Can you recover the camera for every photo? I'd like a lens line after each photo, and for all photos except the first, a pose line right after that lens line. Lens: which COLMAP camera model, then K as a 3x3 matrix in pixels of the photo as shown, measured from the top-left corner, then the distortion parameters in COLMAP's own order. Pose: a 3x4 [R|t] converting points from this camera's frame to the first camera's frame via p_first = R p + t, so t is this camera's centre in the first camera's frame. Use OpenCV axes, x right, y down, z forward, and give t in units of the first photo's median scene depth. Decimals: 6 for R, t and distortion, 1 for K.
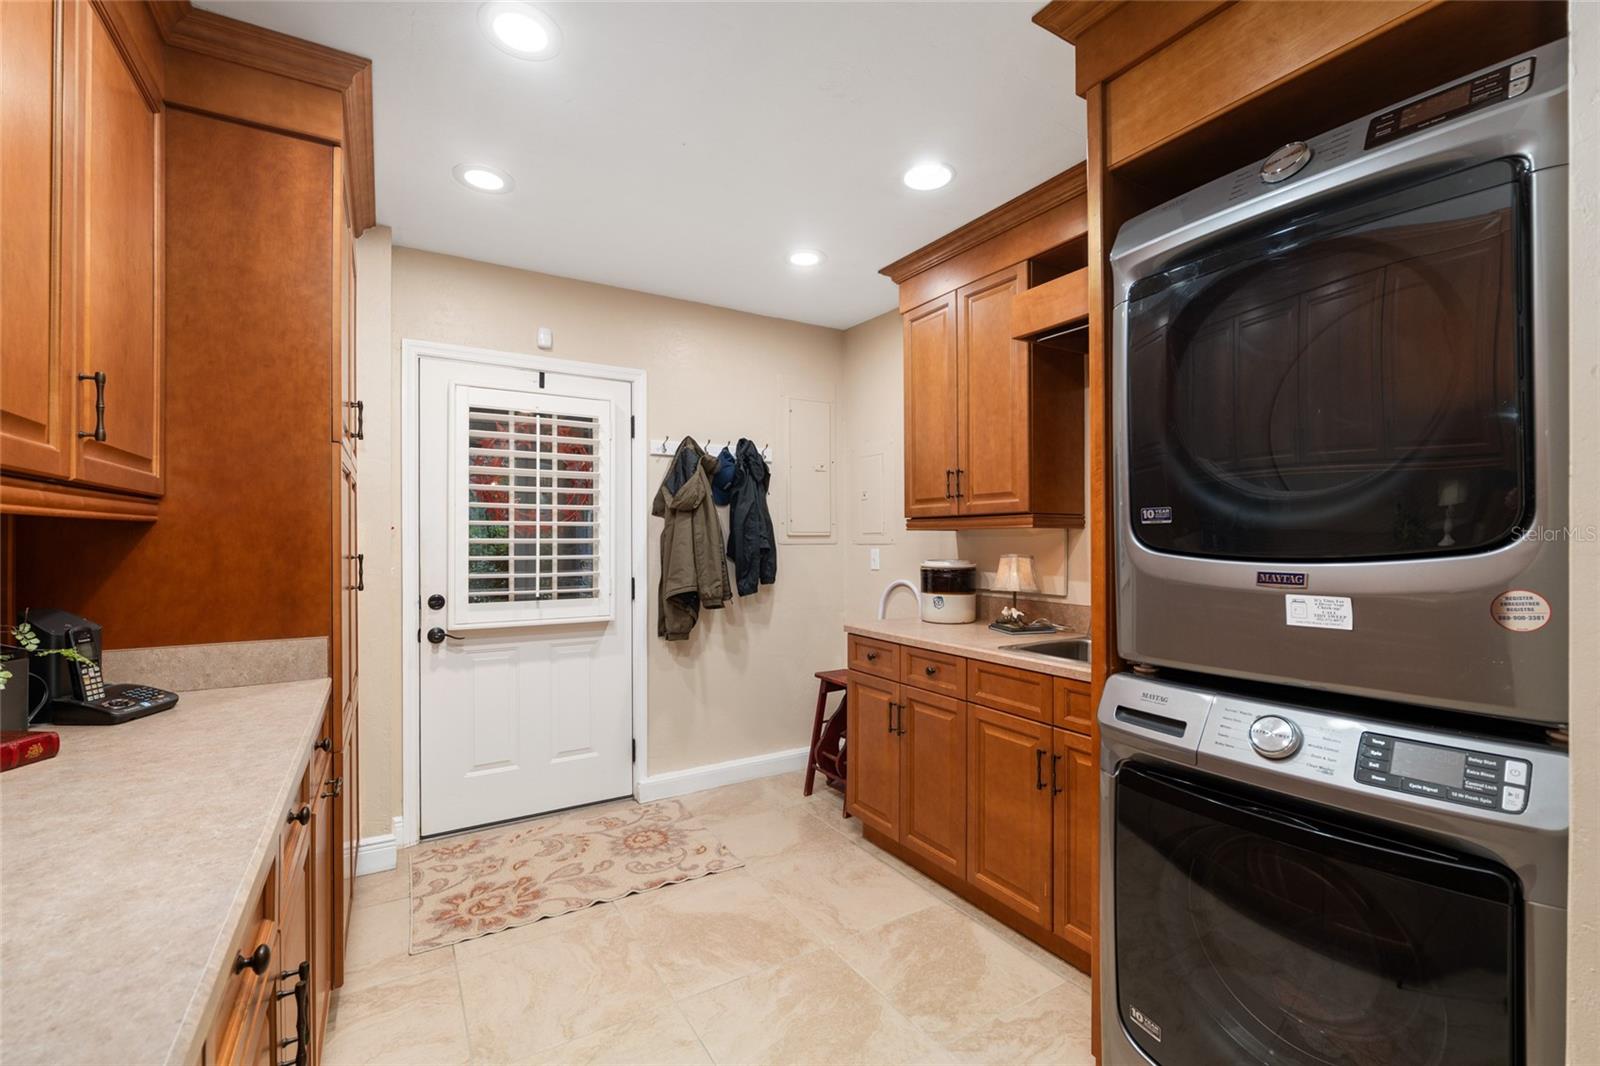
lens RADIAL K [[687.4, 0, 803.0], [0, 687.4, 538.9], [0, 0, 1]] dist [-0.010235, 0.000278]
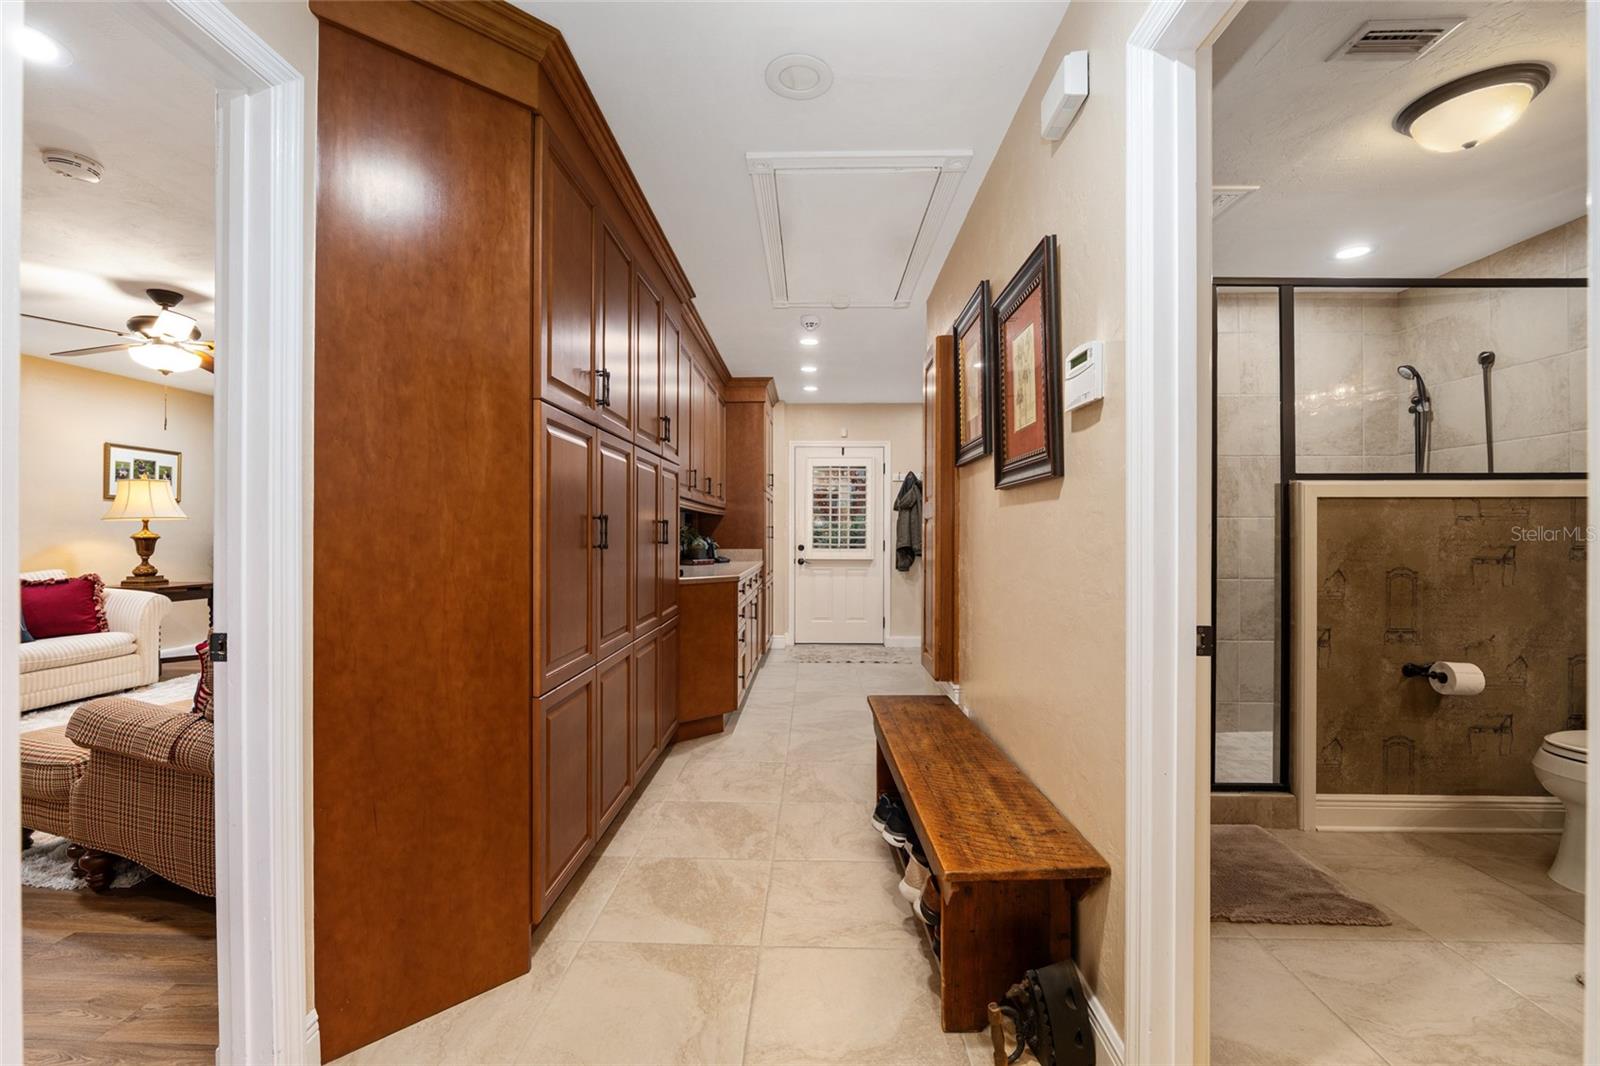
lens RADIAL K [[650.0, 0, 797.5], [0, 650.0, 530.1], [0, 0, 1]] dist [-0.011253, -0.000353]
pose [[0.843817, 0.004603, -0.536612, 0.639538], [-0.002931, 0.999988, 0.003969, 0.019788], [0.536623, -0.001776, 0.843820, -0.880200]]
